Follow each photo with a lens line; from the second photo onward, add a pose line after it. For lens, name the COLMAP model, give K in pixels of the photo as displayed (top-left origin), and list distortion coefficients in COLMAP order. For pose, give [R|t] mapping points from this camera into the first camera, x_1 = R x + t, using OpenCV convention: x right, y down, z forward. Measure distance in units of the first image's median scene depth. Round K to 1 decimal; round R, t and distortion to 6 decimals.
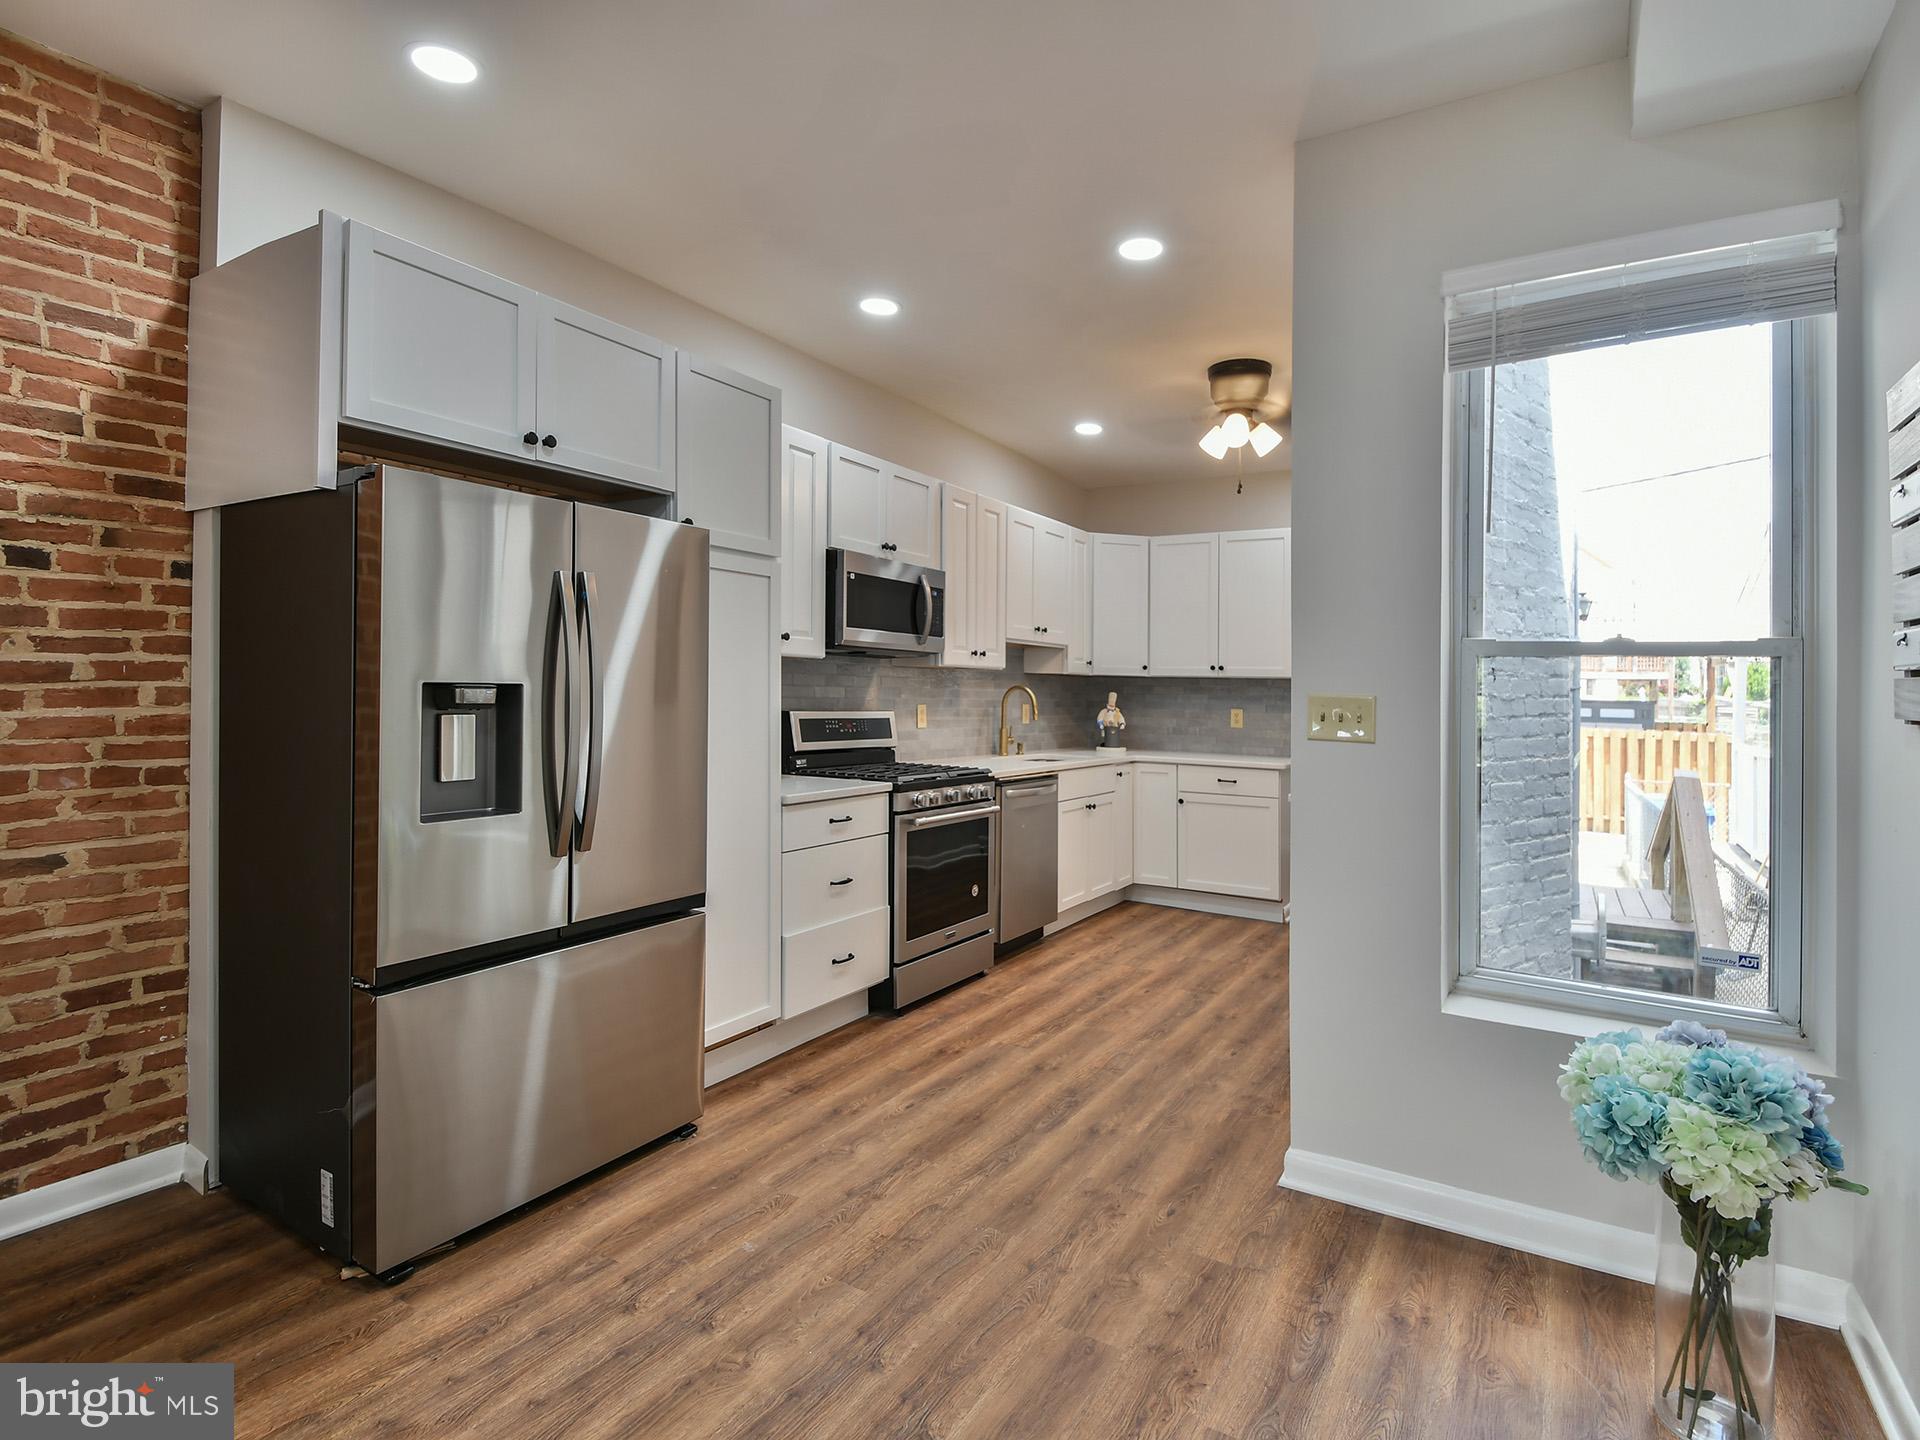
lens RADIAL K [[978.1, 0, 1056.1], [0, 978.1, 681.0], [0, 0, 1]] dist [0.010542, -0.011758]
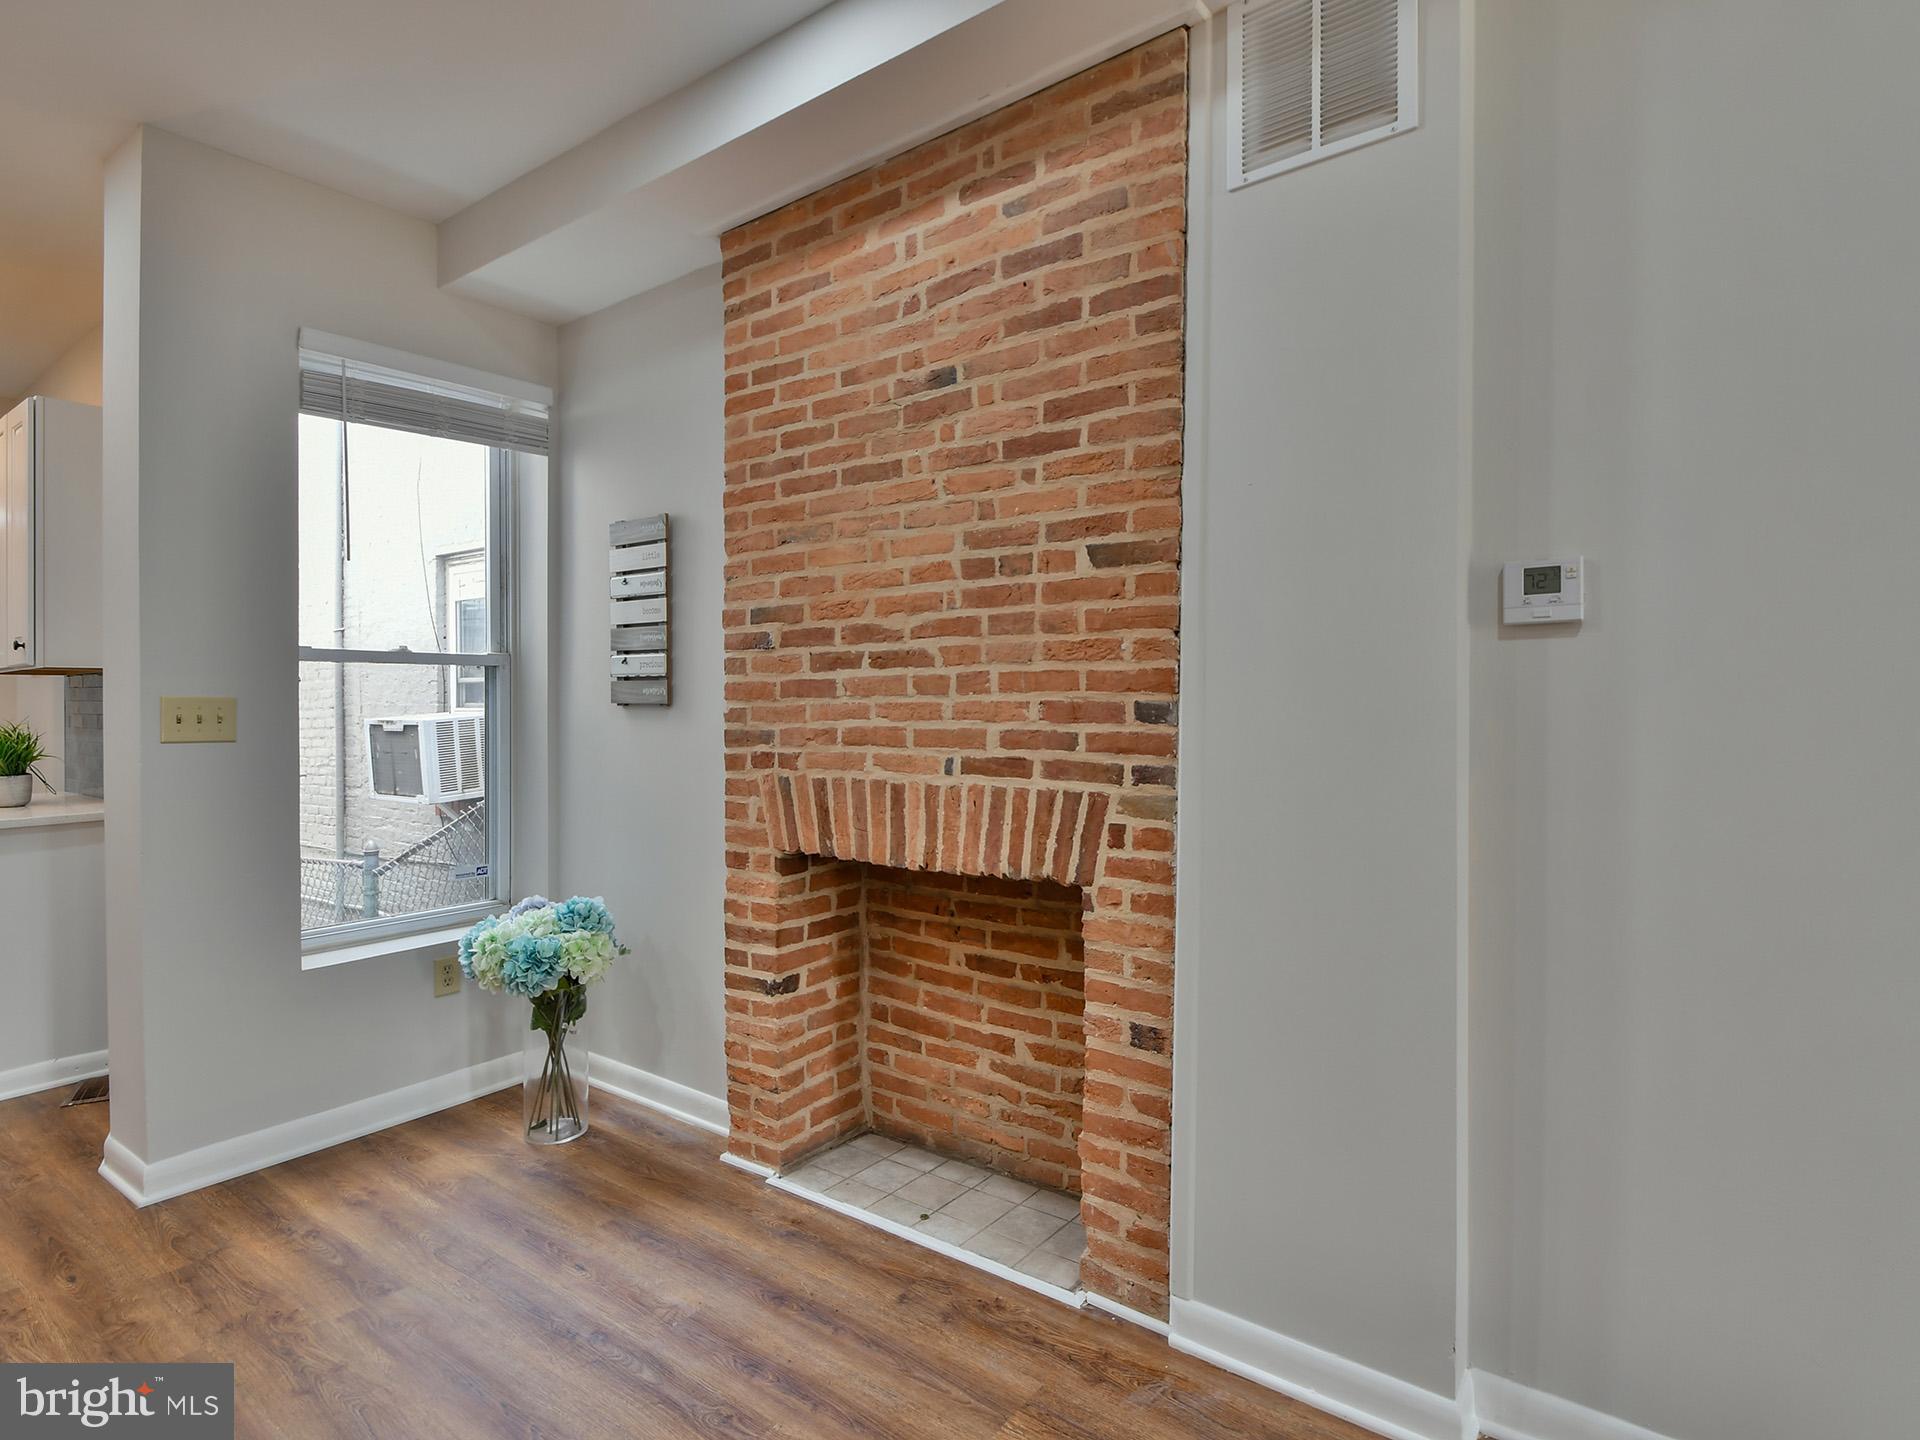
lens RADIAL K [[988.5, 0, 984.4], [0, 988.5, 694.3], [0, 0, 1]] dist [0.002661, -0.002409]
pose [[0.123425, -0.022791, 0.992092, -0.363550], [0.001407, 0.999739, 0.022791, -0.007530], [-0.992353, -0.001417, 0.123425, 0.030387]]
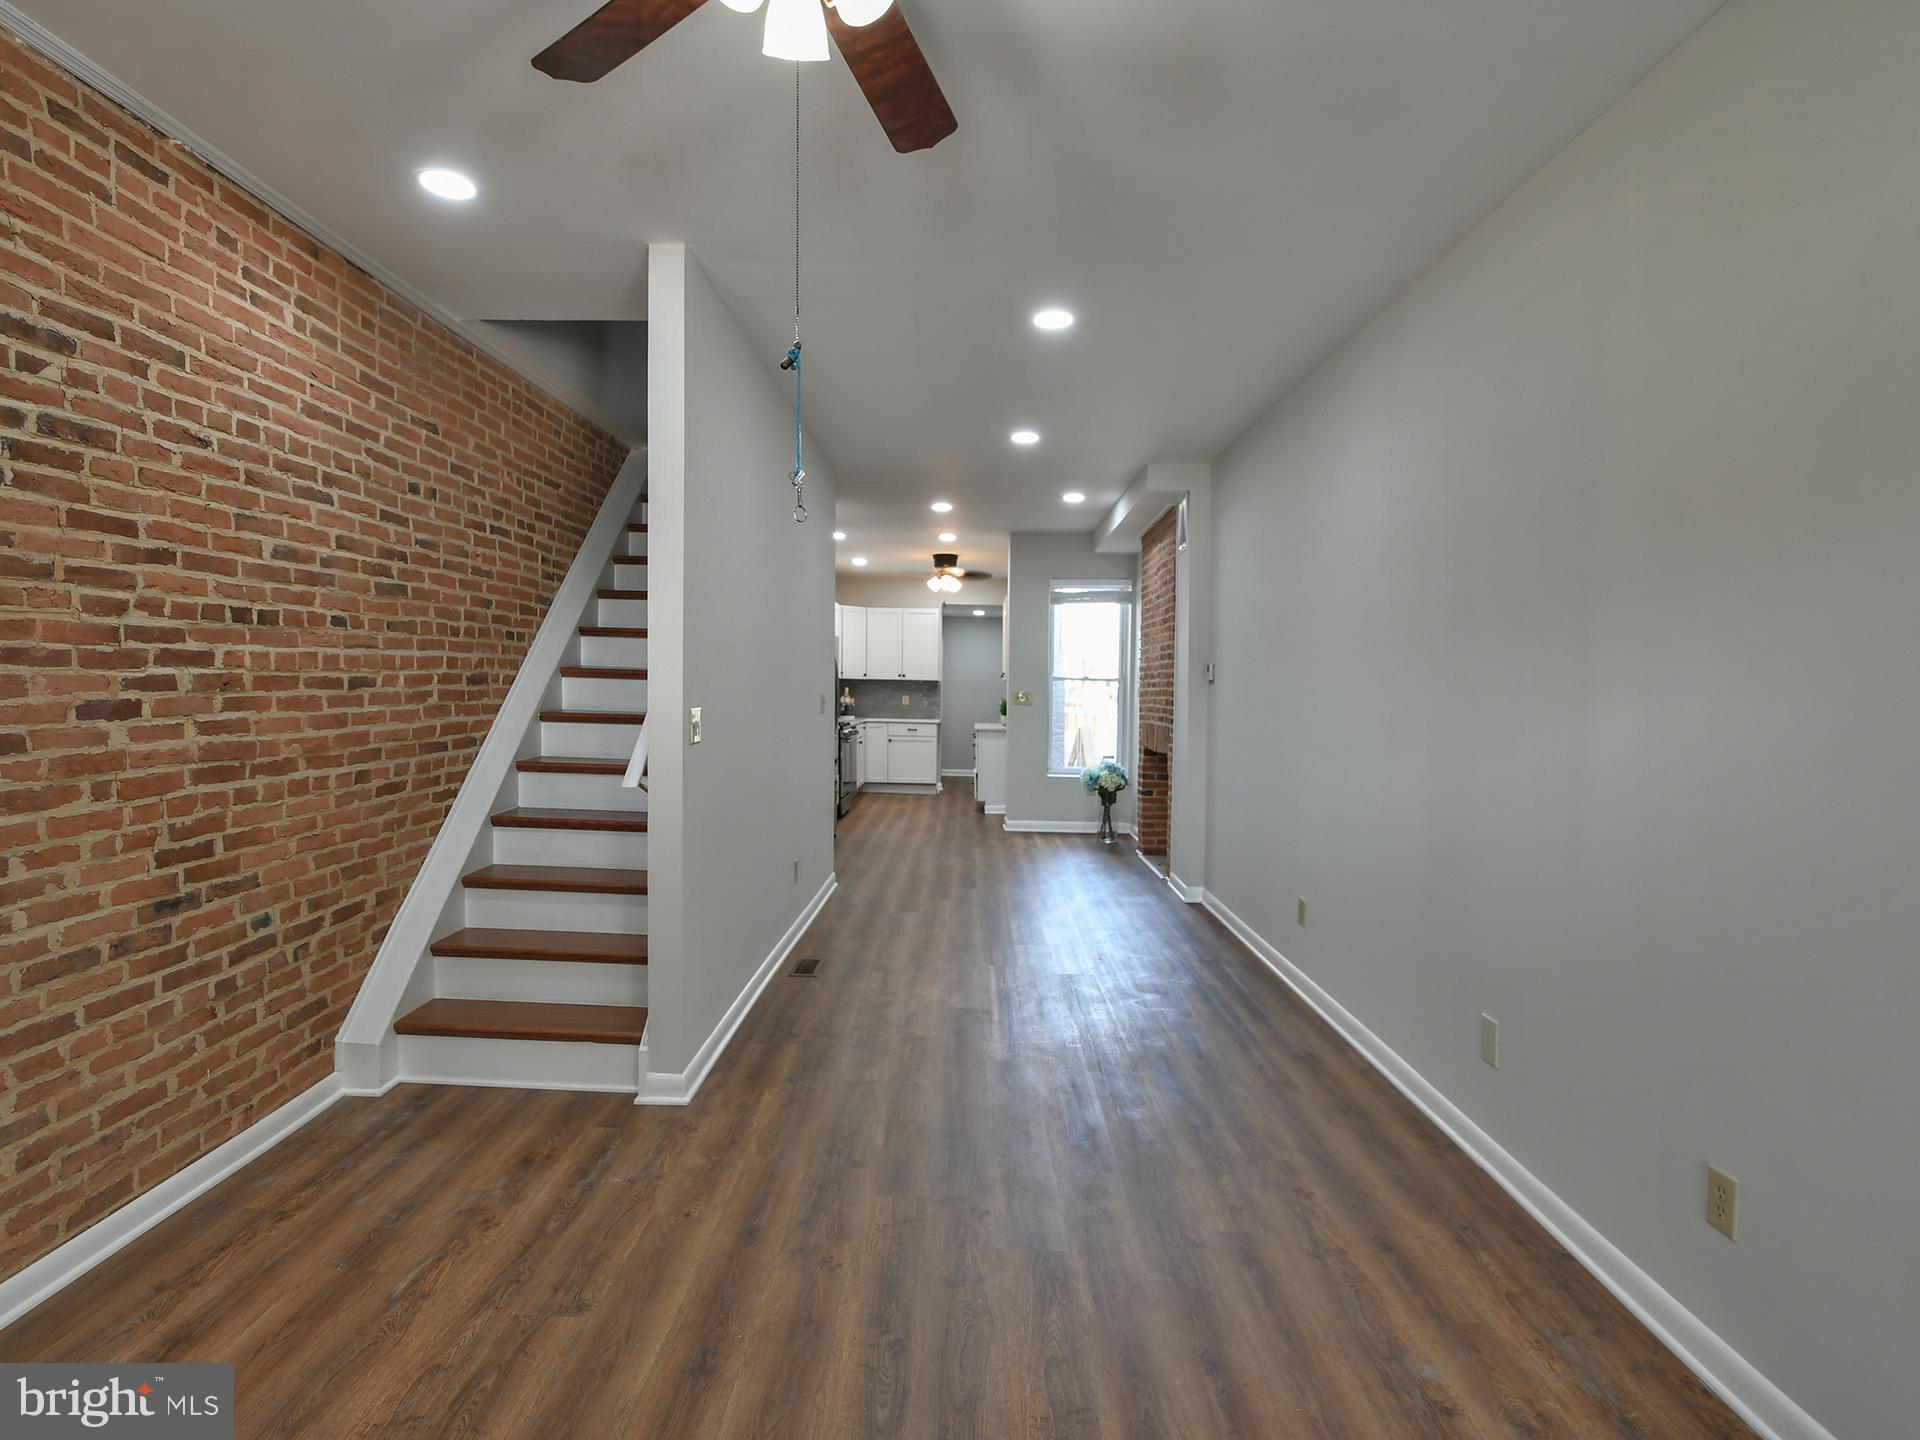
lens RADIAL K [[978.1, 0, 986.6], [0, 978.1, 693.0], [0, 0, 1]] dist [0.010542, -0.011758]
pose [[0.880450, -0.006305, 0.474097, -0.877141], [-0.006770, 0.999642, 0.025867, -0.041457], [-0.474090, -0.025984, 0.880093, -1.191984]]
